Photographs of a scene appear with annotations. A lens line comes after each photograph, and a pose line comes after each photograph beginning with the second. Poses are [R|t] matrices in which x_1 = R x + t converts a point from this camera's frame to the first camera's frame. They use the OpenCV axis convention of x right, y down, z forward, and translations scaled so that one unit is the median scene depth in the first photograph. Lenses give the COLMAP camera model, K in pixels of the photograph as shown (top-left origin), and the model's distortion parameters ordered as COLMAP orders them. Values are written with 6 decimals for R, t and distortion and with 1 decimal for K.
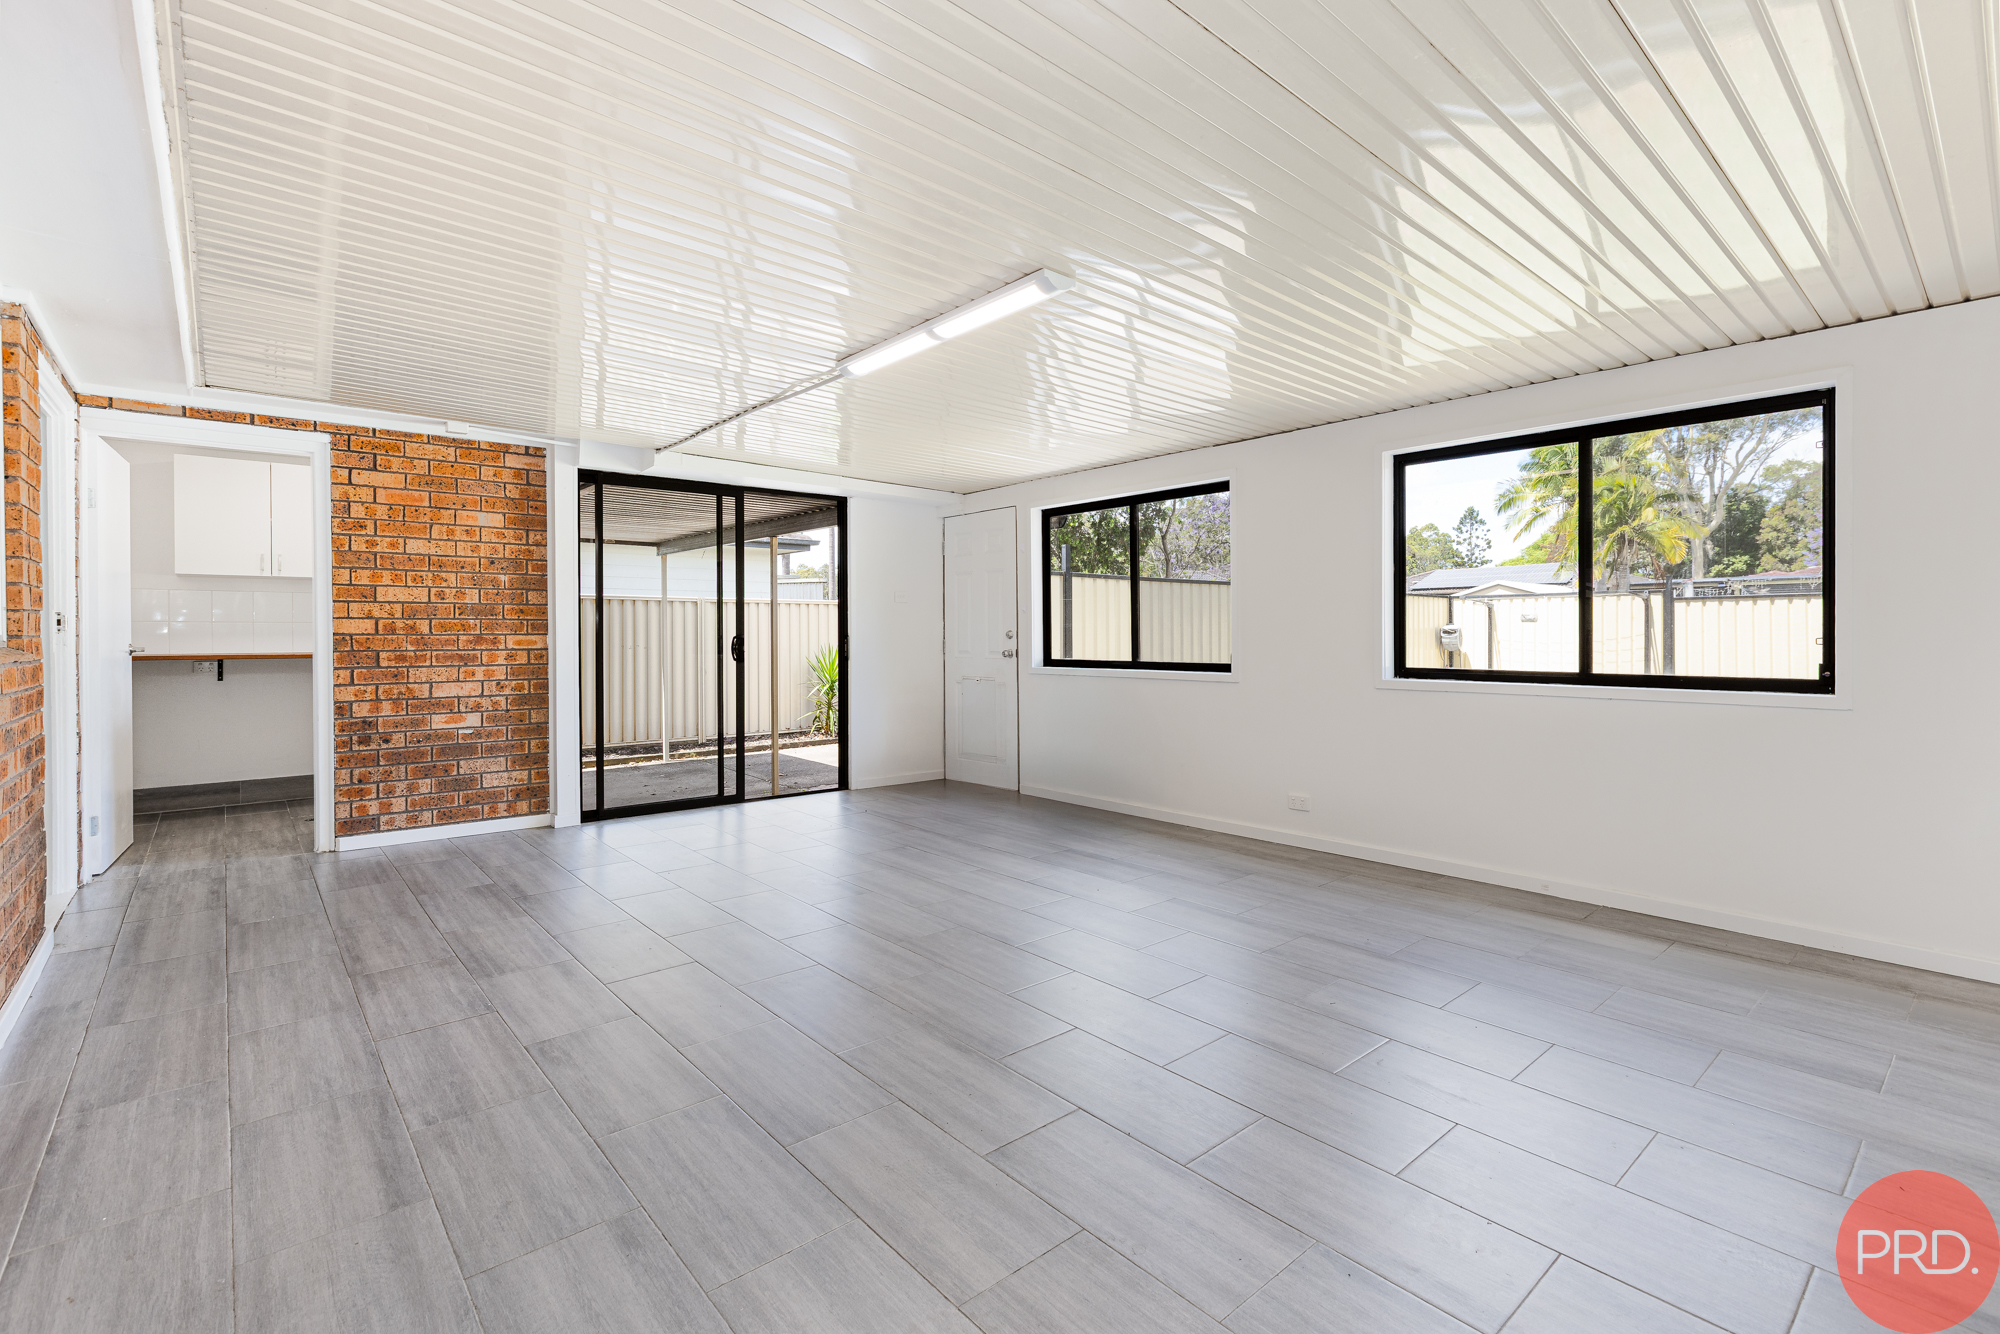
lens RADIAL K [[907.9, 0, 1012.1], [0, 907.9, 639.7], [0, 0, 1]] dist [0.001373, -0.001256]
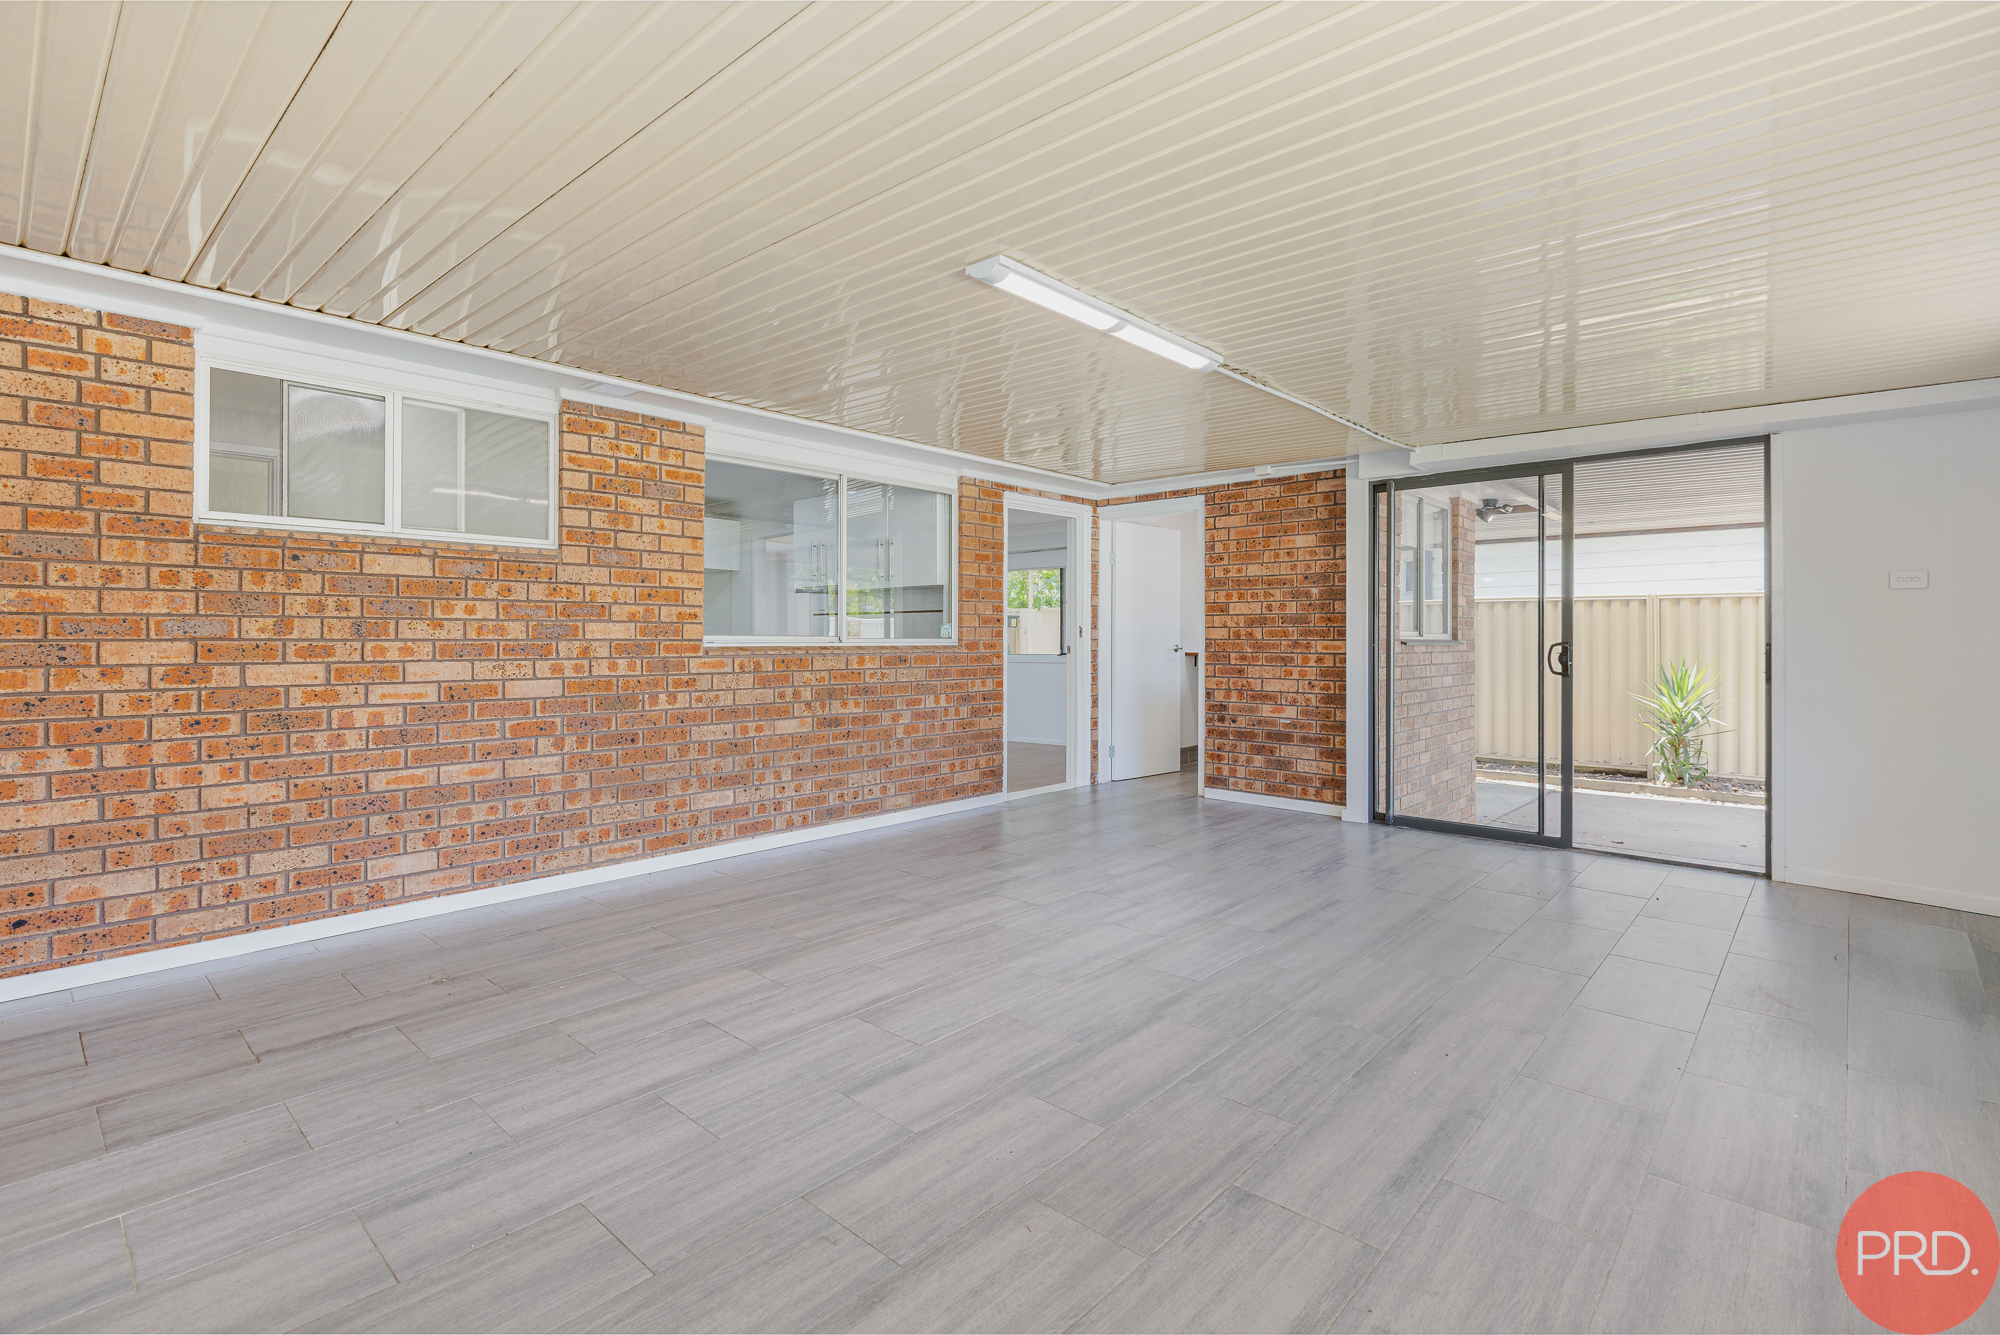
lens RADIAL K [[907.9, 0, 1012.1], [0, 907.9, 640.2], [0, 0, 1]] dist [0.001373, -0.001256]
pose [[0.124917, 0.005996, -0.992149, 0.555517], [-0.008350, 0.999953, 0.004992, -0.008663], [0.992132, 0.007661, 0.124961, 0.511675]]
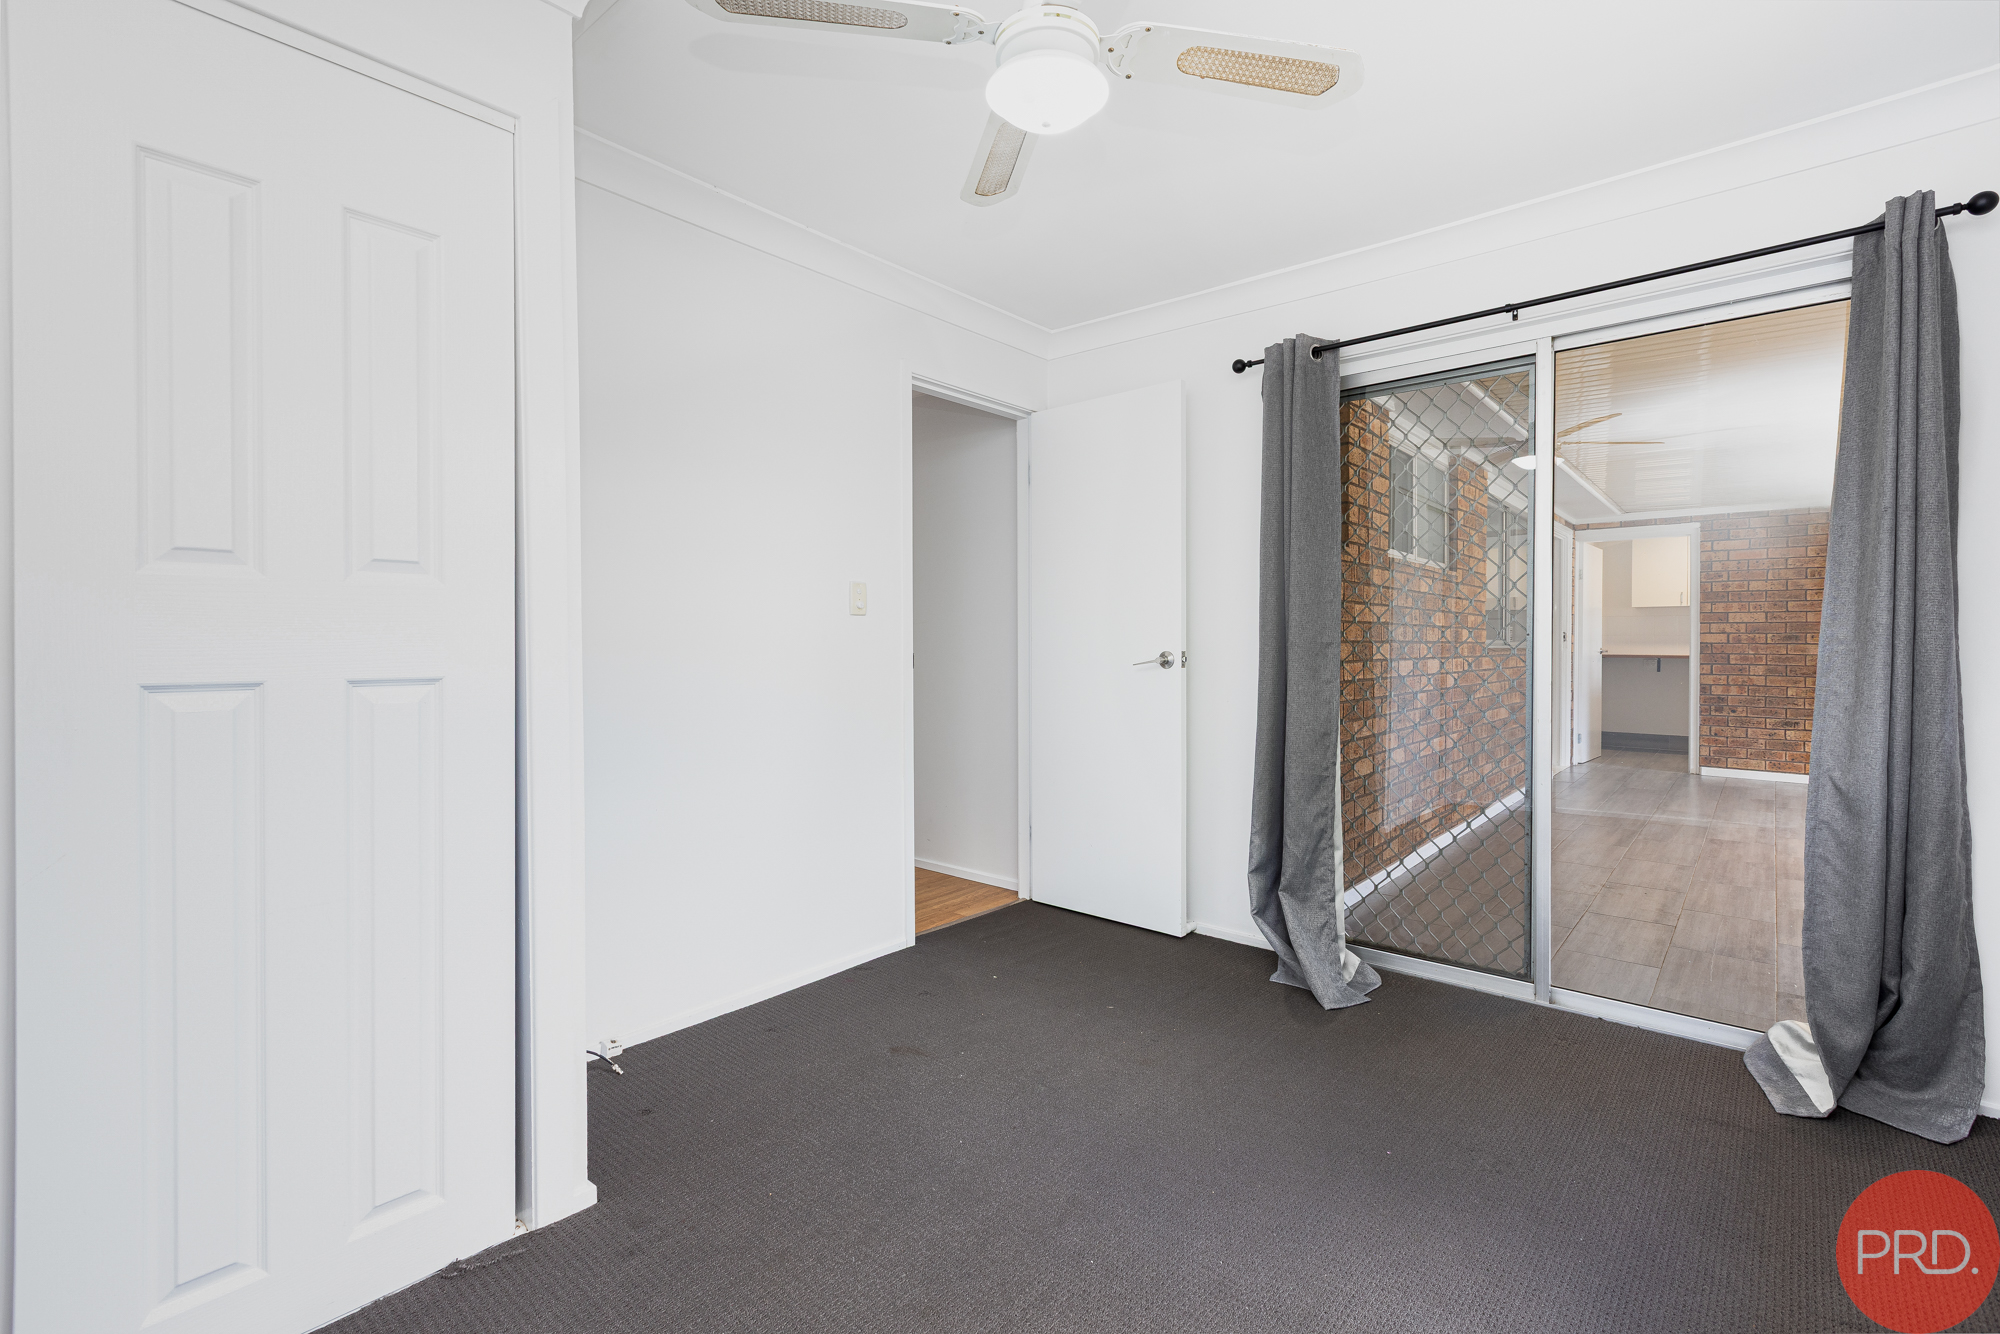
lens RADIAL K [[922.0, 0, 994.5], [0, 922.0, 652.5], [0, 0, 1]] dist [0.000753, -0.000288]
pose [[0.163398, 0.012841, -0.986477, 0.660895], [-0.007105, 0.999905, 0.011839, 0.000296], [0.986535, 0.005074, 0.163474, -0.510696]]
